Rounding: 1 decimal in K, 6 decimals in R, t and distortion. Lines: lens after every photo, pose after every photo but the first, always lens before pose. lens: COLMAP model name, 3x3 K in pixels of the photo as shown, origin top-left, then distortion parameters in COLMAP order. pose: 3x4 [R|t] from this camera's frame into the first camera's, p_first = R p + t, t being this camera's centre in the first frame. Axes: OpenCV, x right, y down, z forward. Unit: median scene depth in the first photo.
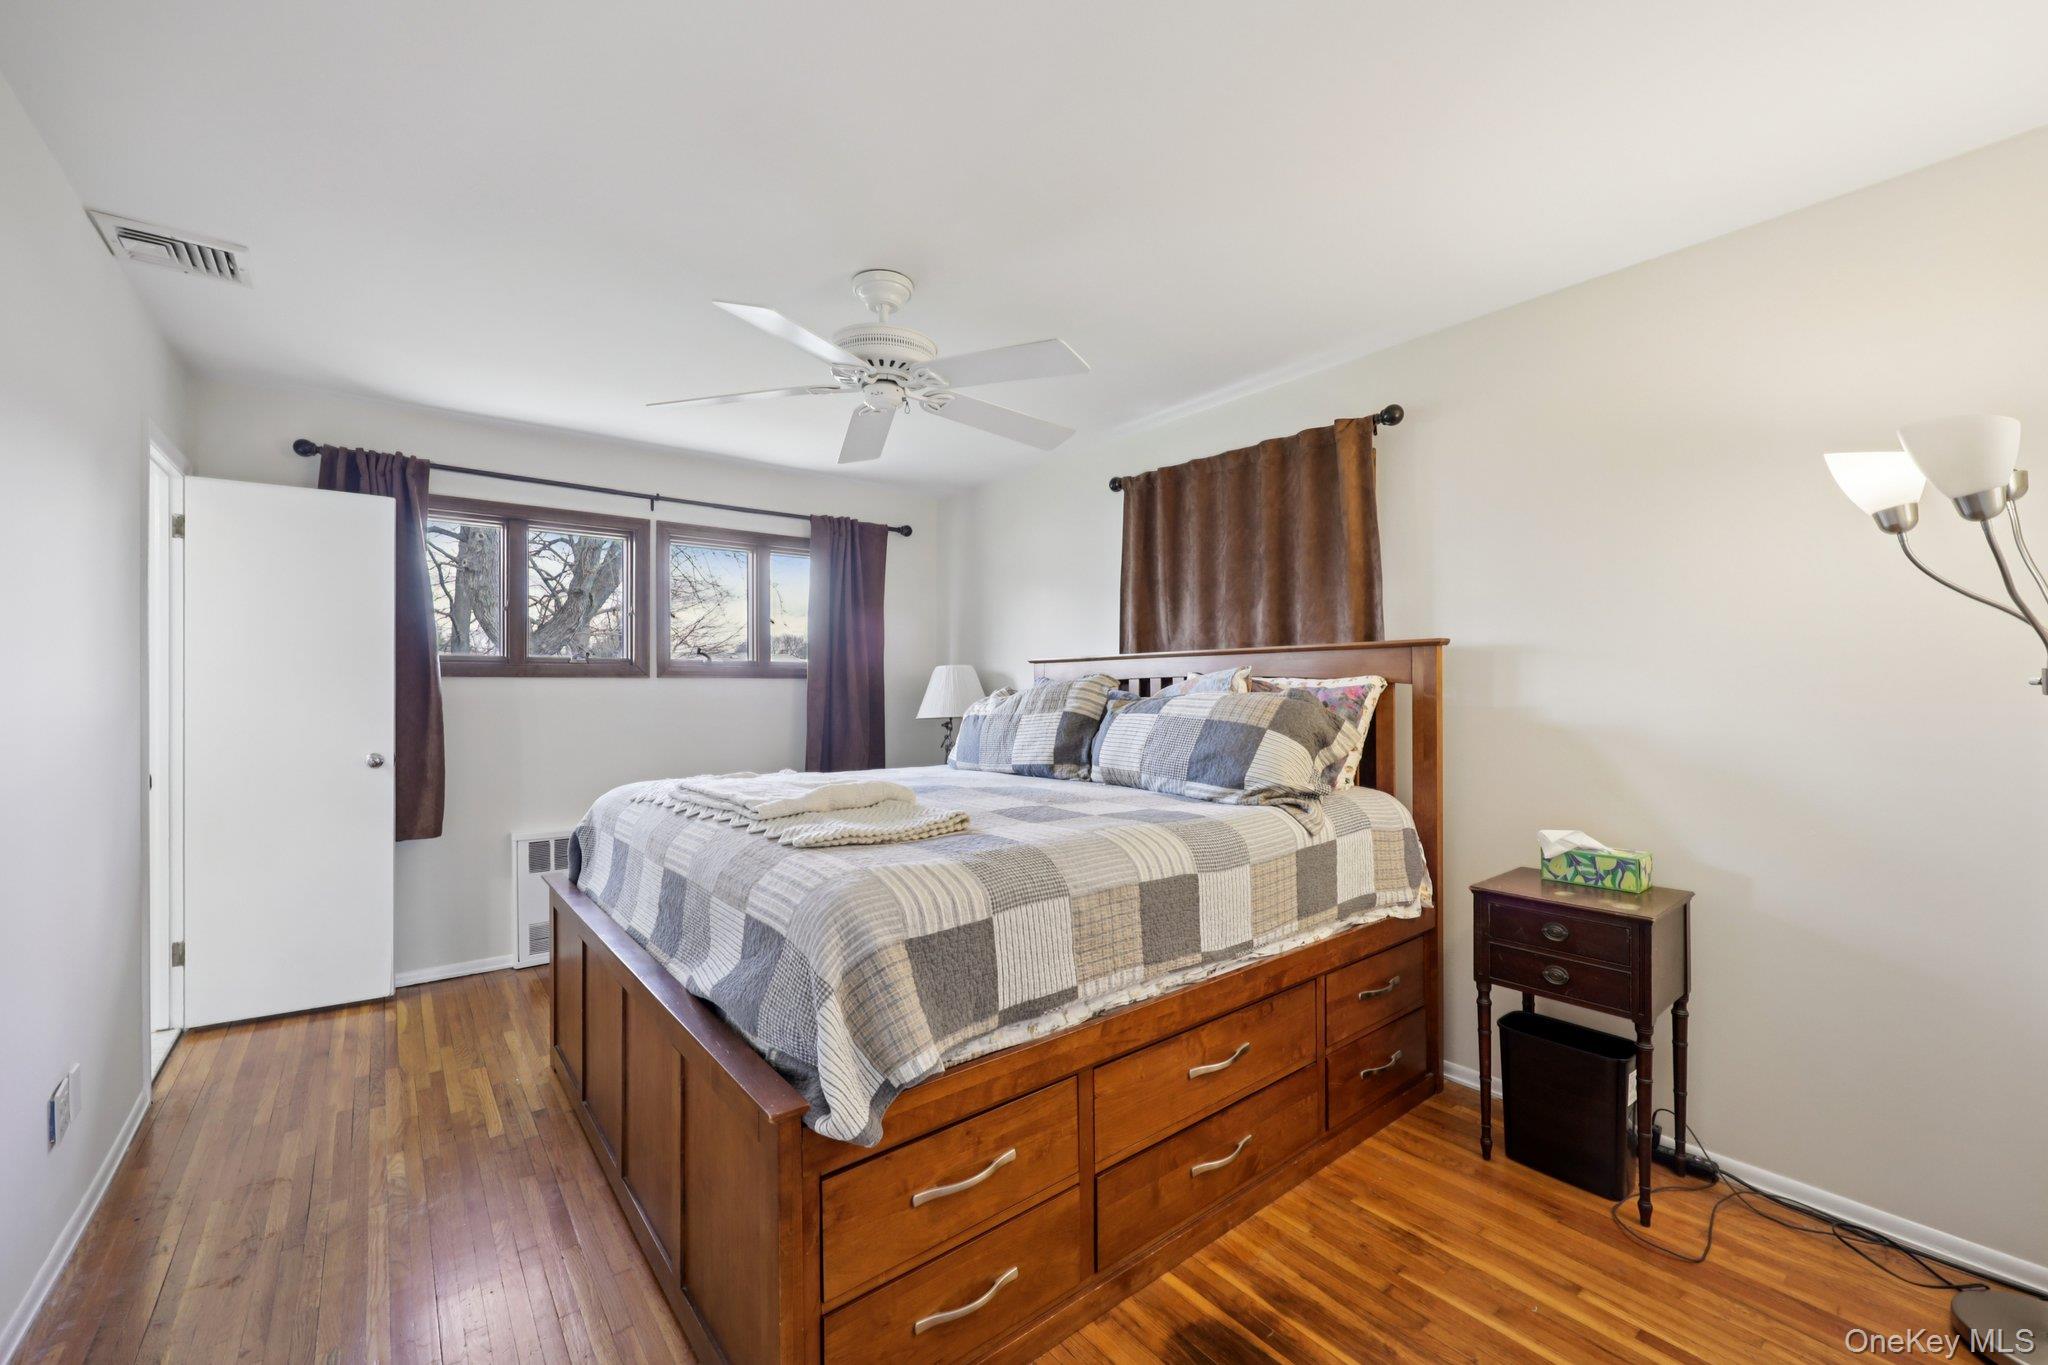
lens RADIAL K [[829.2, 0, 1027.6], [0, 829.2, 685.4], [0, 0, 1]] dist [-0.003109, 0.000902]
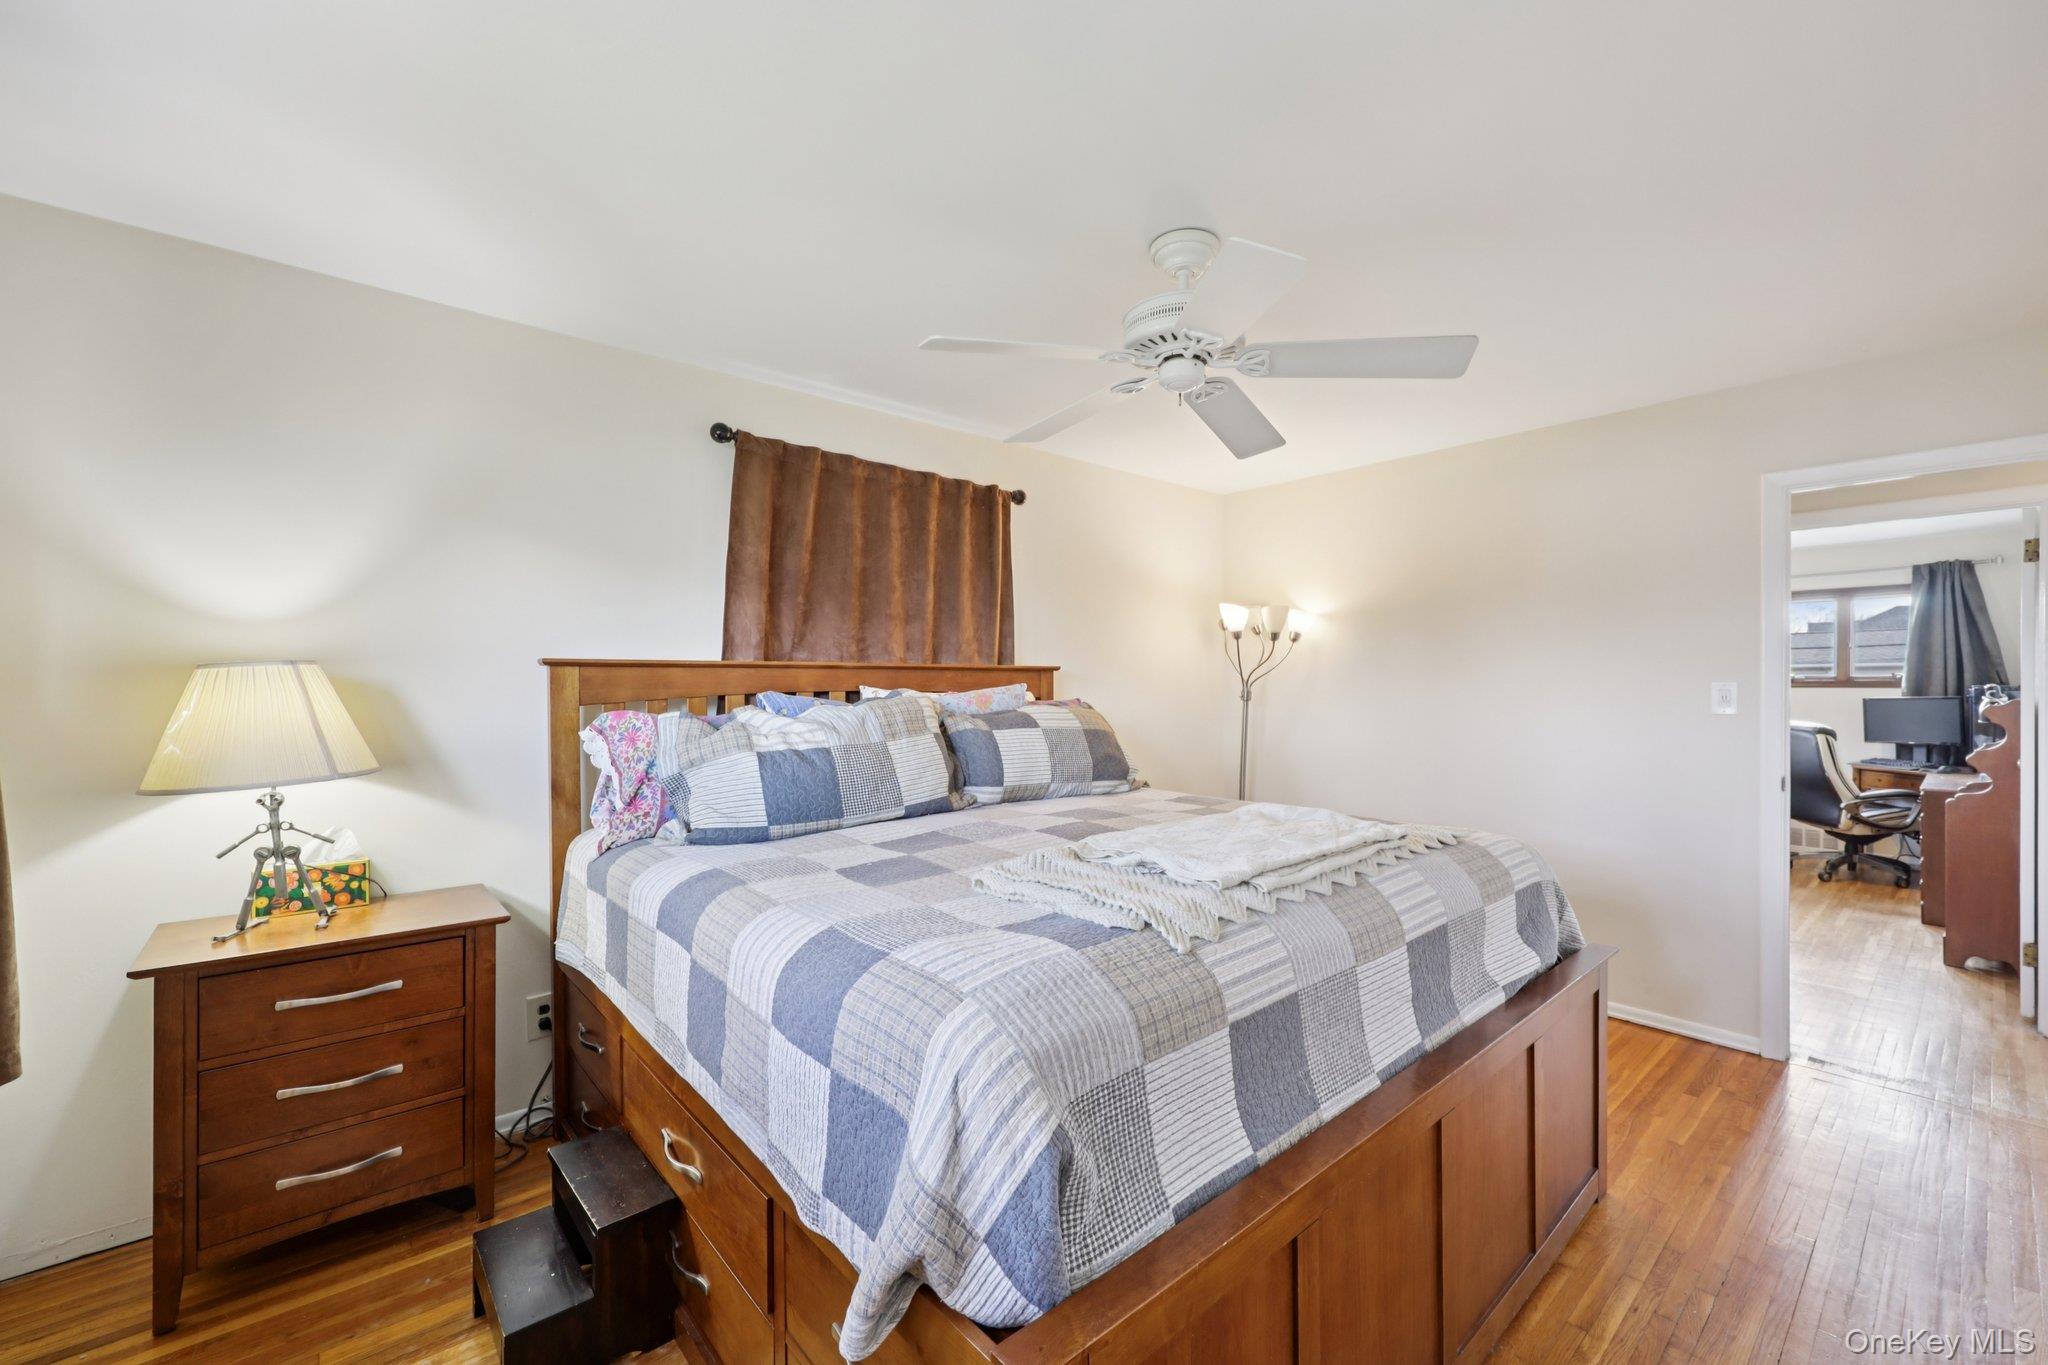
lens RADIAL K [[829.2, 0, 1024.4], [0, 829.2, 681.6], [0, 0, 1]] dist [-0.003109, 0.000902]
pose [[-0.041138, 0.010442, 0.999099, -0.799751], [-0.001019, 0.999944, -0.010493, -0.011954], [-0.999153, -0.001450, -0.041126, 0.928946]]
